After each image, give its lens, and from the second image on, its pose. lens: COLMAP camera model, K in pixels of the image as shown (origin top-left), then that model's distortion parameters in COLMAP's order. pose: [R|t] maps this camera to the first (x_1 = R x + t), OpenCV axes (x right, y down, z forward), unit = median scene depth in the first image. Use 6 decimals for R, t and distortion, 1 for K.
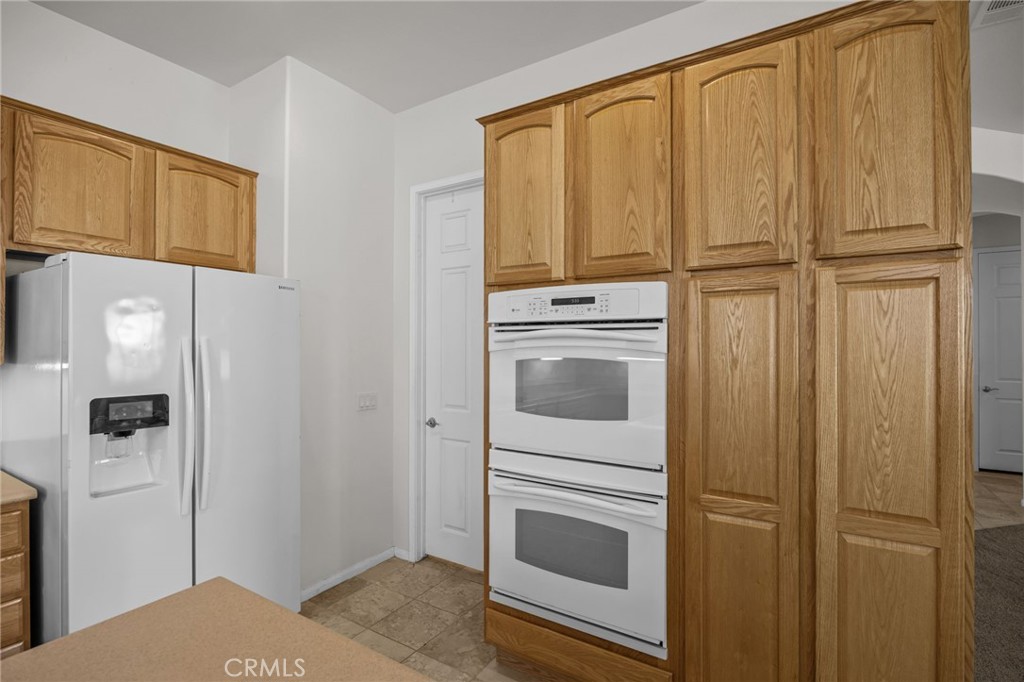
lens RADIAL K [[465.8, 0, 512.0], [0, 465.8, 341.0], [0, 0, 1]] dist [-0.011364, -0.000045]
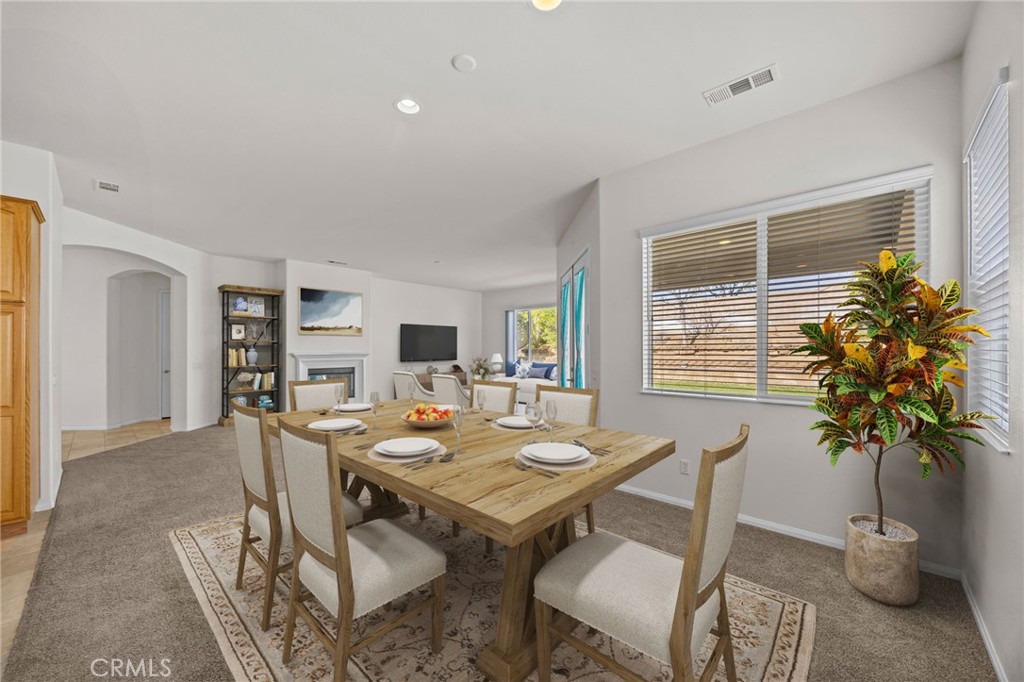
lens RADIAL K [[391.2, 0, 511.2], [0, 391.2, 349.0], [0, 0, 1]] dist [-0.006581, -0.000218]
pose [[0.207410, 0.002261, 0.978252, -0.465758], [-0.006230, 0.999980, -0.000990, 0.040006], [-0.978234, -0.005889, 0.207420, -1.632827]]
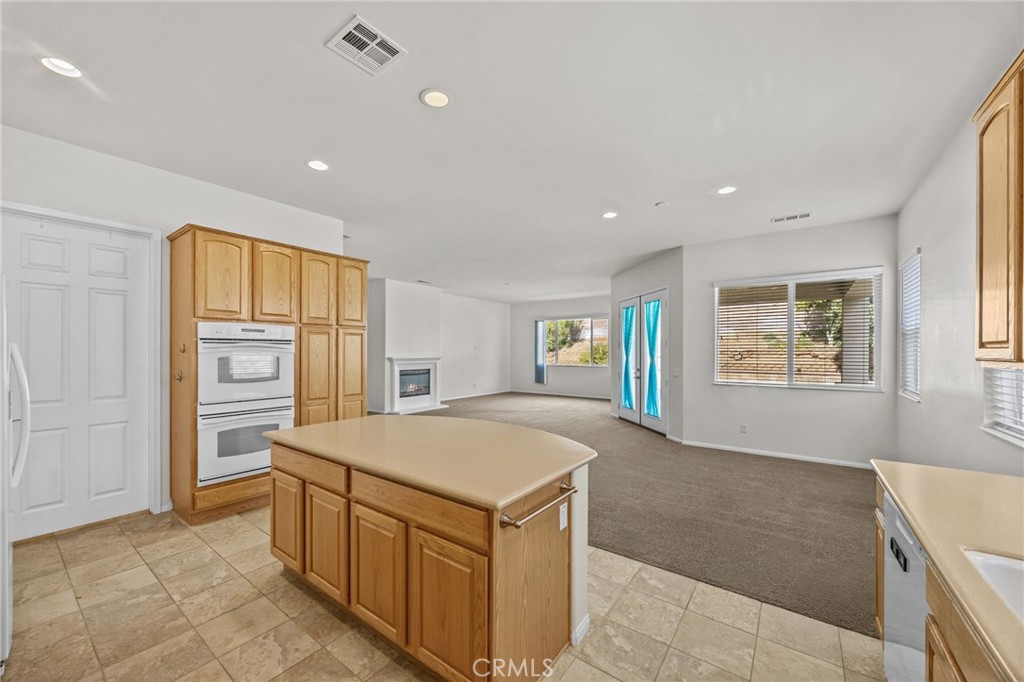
lens RADIAL K [[391.2, 0, 511.2], [0, 391.2, 349.0], [0, 0, 1]] dist [-0.006581, -0.000218]
pose [[0.088948, 0.006405, 0.996016, -1.762594], [-0.009028, 0.999943, -0.005624, 0.003512], [-0.995995, -0.008492, 0.089001, -0.453083]]
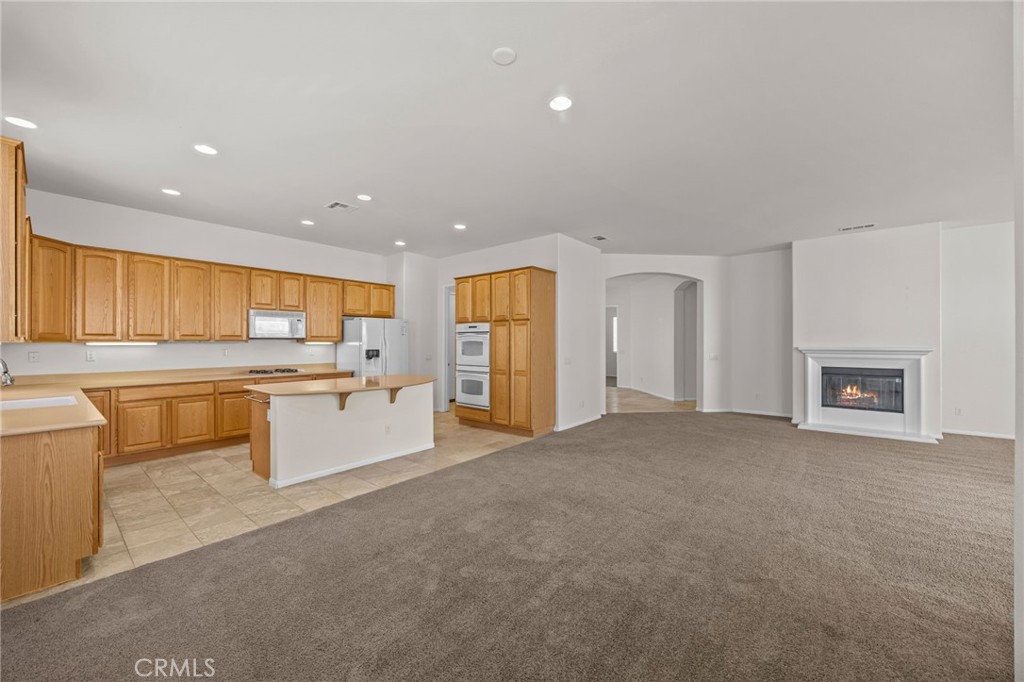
lens RADIAL K [[391.2, 0, 511.2], [0, 391.2, 349.0], [0, 0, 1]] dist [-0.006581, -0.000218]
pose [[0.988587, 0.004707, -0.150581, 1.043666], [-0.001133, 0.999716, 0.023817, 0.025669], [0.150650, -0.023374, 0.988311, -2.494383]]
